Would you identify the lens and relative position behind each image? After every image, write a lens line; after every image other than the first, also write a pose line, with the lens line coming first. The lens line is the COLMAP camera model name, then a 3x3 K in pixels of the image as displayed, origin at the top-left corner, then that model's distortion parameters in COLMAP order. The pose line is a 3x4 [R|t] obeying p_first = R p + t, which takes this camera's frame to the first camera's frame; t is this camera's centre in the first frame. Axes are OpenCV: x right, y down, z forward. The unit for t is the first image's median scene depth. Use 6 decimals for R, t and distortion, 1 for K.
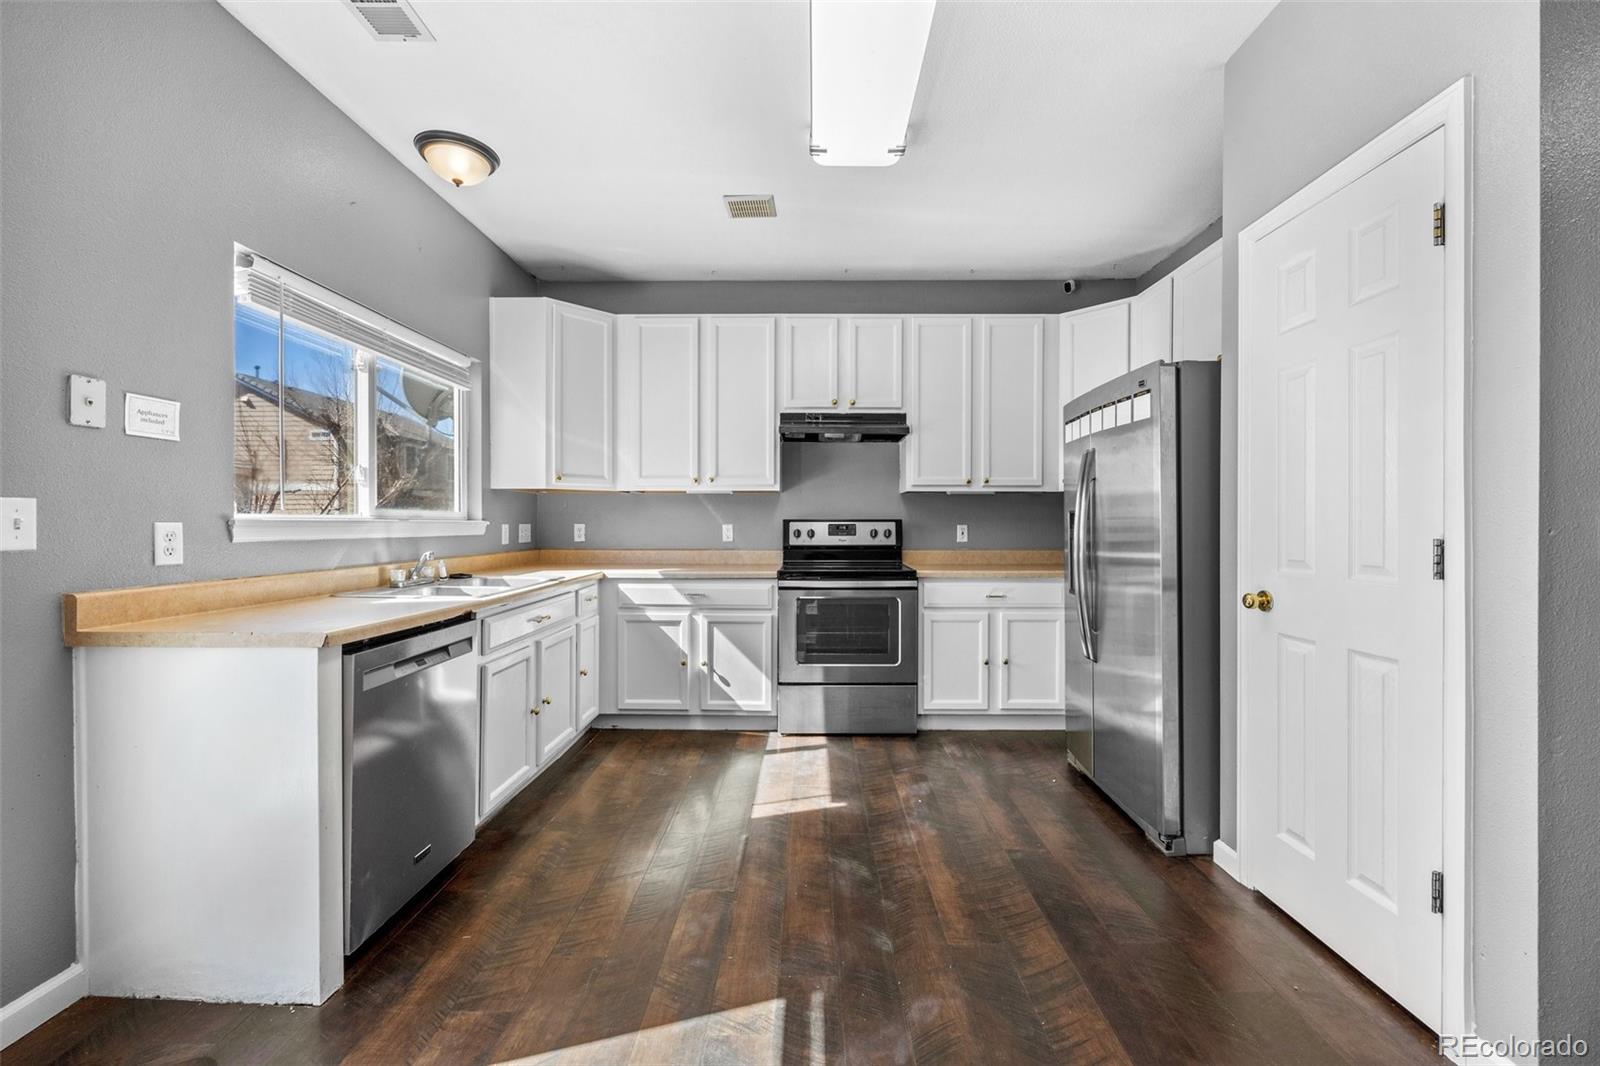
lens RADIAL K [[635.7, 0, 801.7], [0, 635.7, 525.5], [0, 0, 1]] dist [-0.005539, -0.000046]
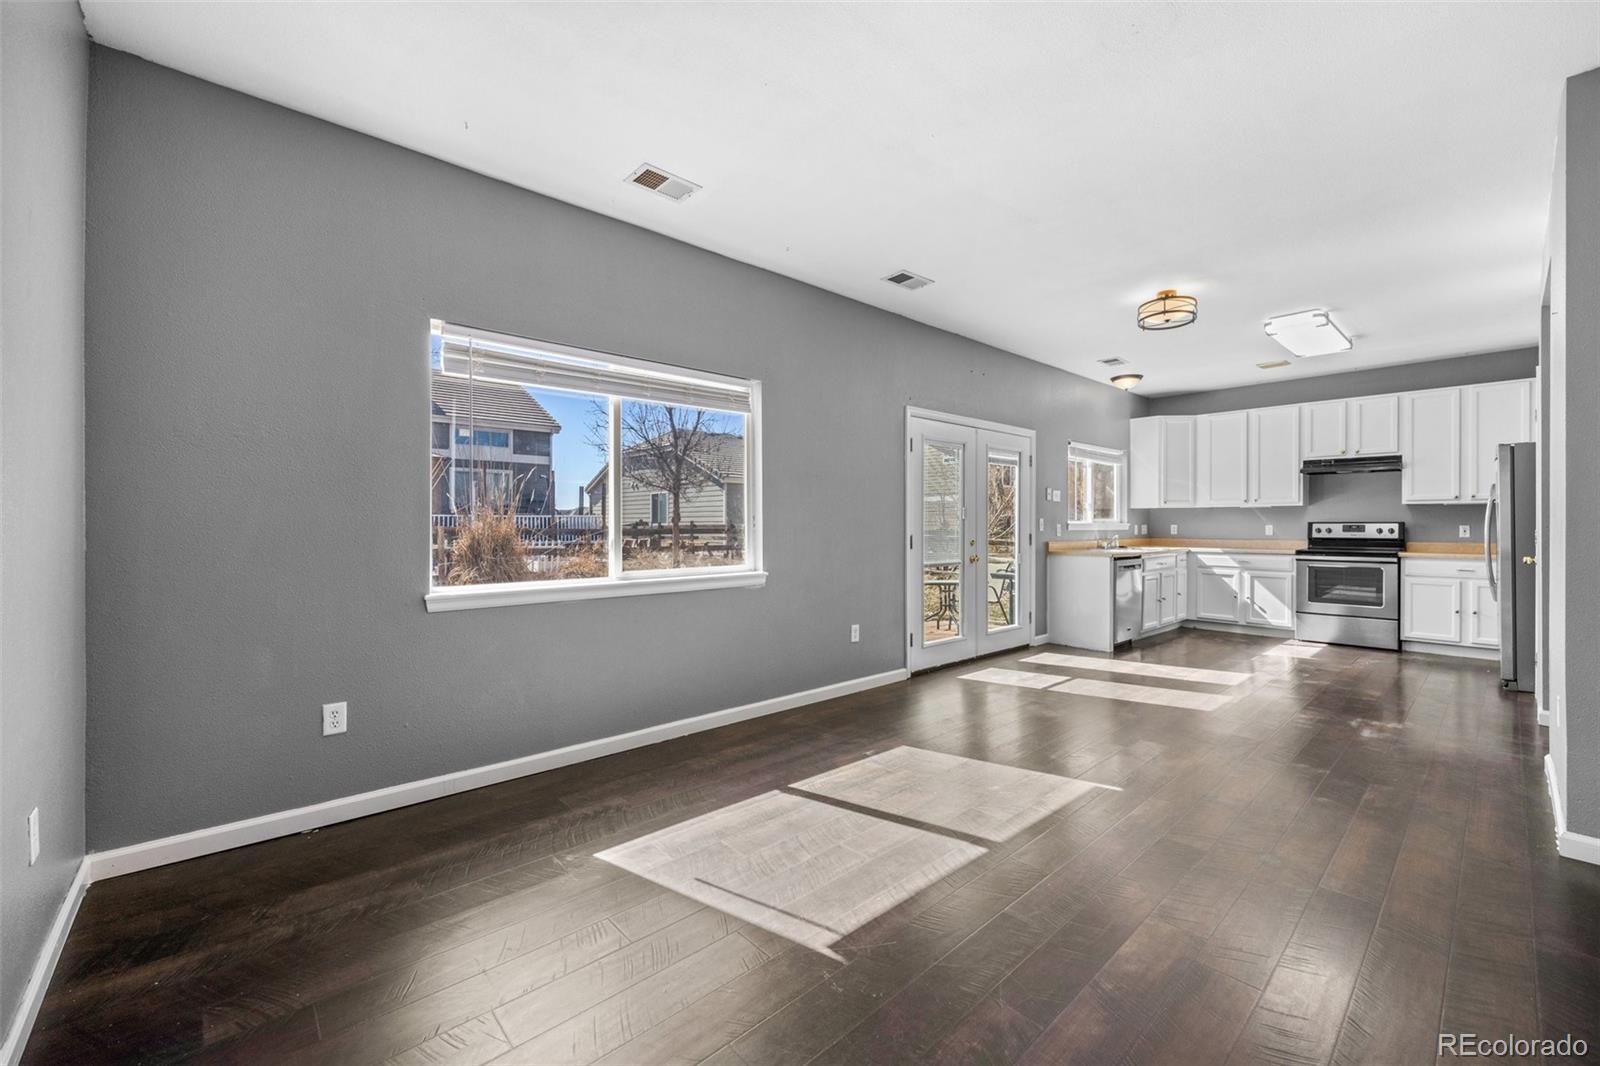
lens RADIAL K [[635.7, 0, 801.7], [0, 635.7, 524.9], [0, 0, 1]] dist [-0.005539, -0.000046]
pose [[0.671599, 0.000521, -0.740915, 0.348939], [-0.001460, 0.999999, -0.000621, 0.000761], [0.740914, 0.001499, 0.671598, -1.244758]]
